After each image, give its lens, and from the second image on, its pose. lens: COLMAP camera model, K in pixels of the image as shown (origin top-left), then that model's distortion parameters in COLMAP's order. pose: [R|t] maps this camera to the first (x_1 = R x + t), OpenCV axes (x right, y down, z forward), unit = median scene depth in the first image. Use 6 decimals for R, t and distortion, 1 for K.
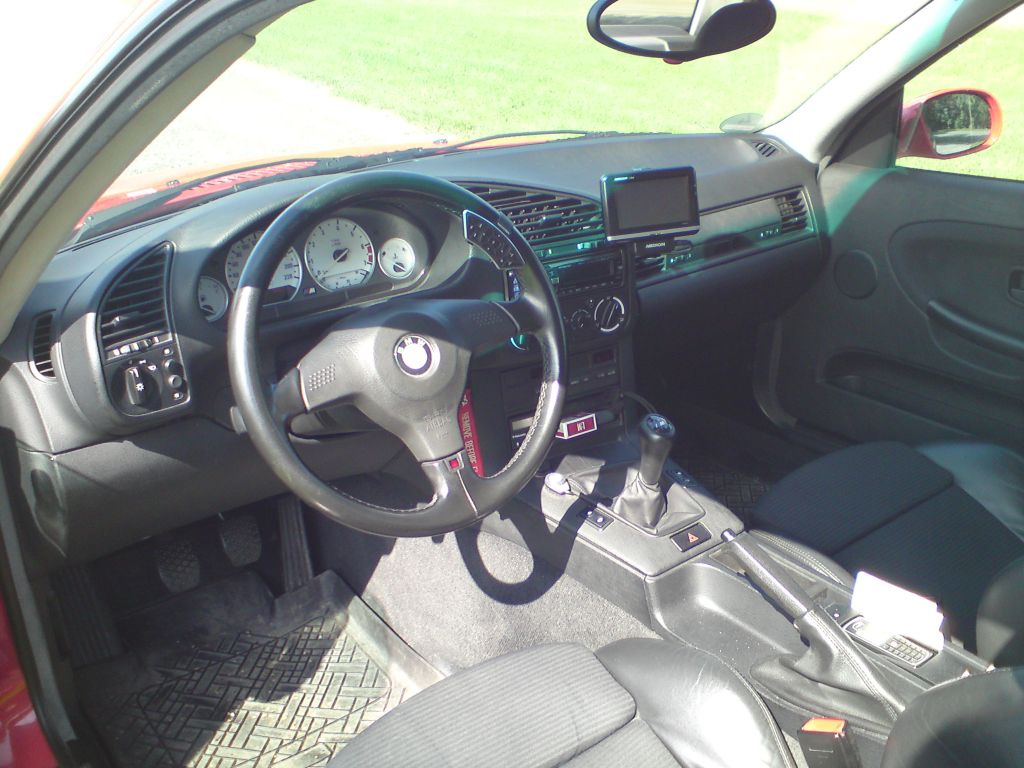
lens RADIAL K [[1059.3, 0, 512.1], [0, 1059.3, 382.5], [0, 0, 1]] dist [-0.005486, 0.000000]
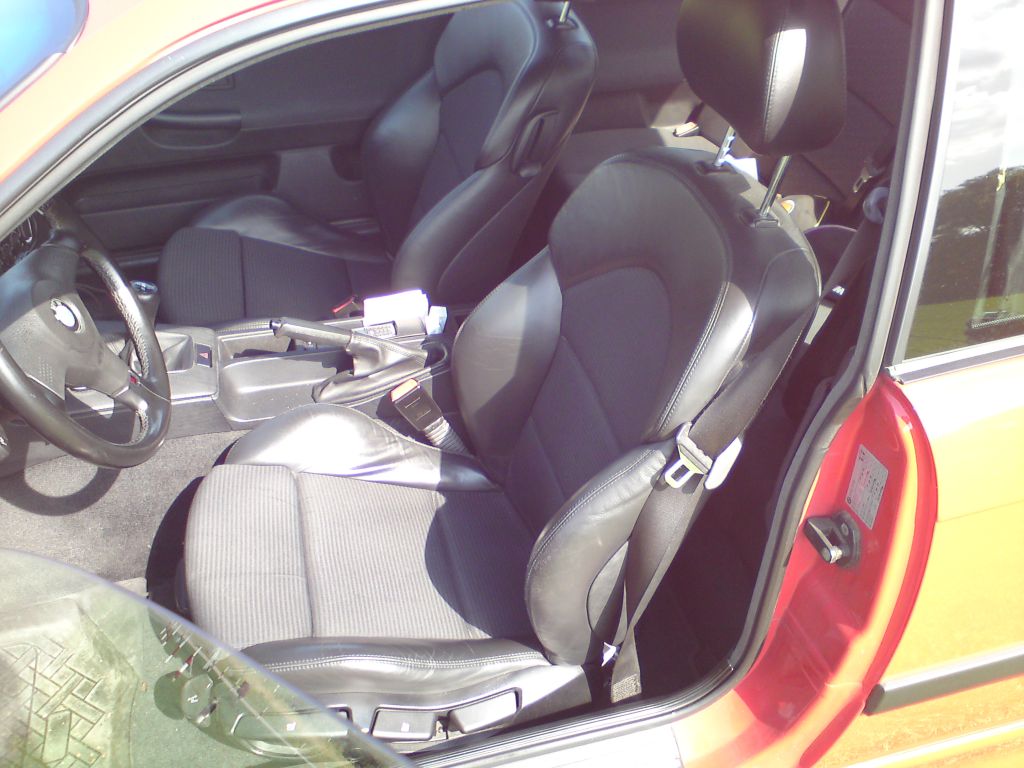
lens RADIAL K [[1059.3, 0, 512.3], [0, 1059.3, 384.3], [0, 0, 1]] dist [-0.005486, 0.000000]
pose [[0.449877, -0.549014, 0.704411, -0.580342], [0.382921, 0.831132, 0.403225, -0.193425], [-0.806835, 0.088332, 0.584136, -0.006708]]
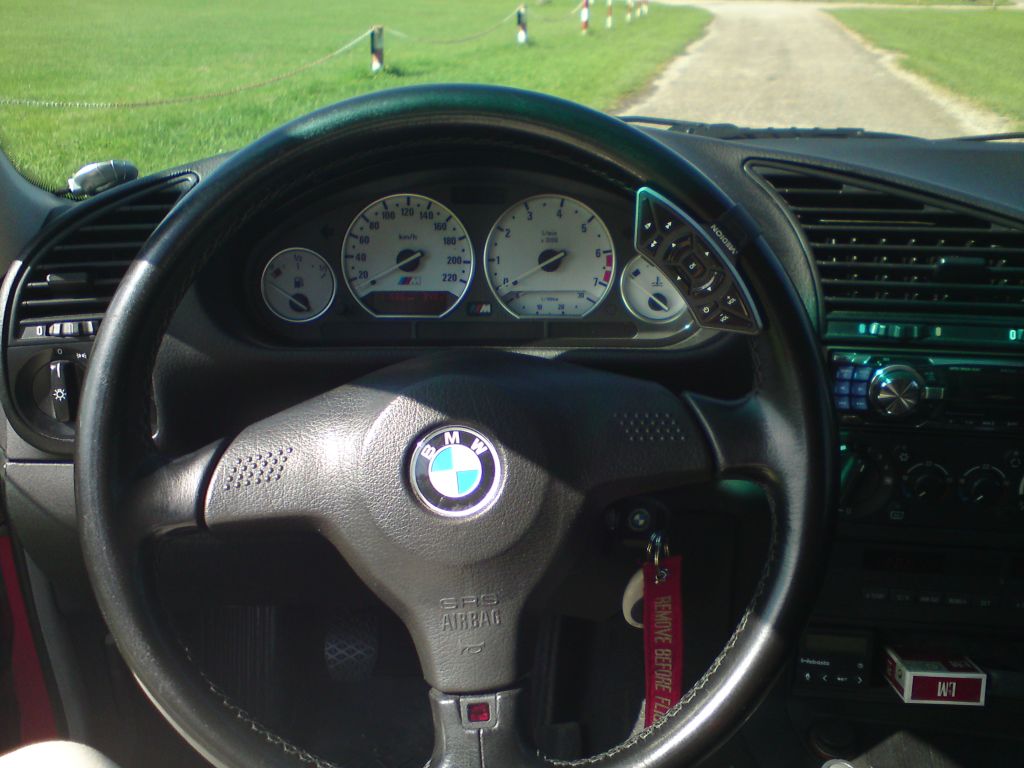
lens RADIAL K [[1059.3, 0, 512.1], [0, 1059.3, 386.8], [0, 0, 1]] dist [-0.005486, 0.000000]
pose [[0.803123, 0.238157, -0.546146, 0.152290], [-0.249028, 0.966908, 0.055436, -0.079446], [0.541275, 0.091483, 0.835854, 0.508034]]
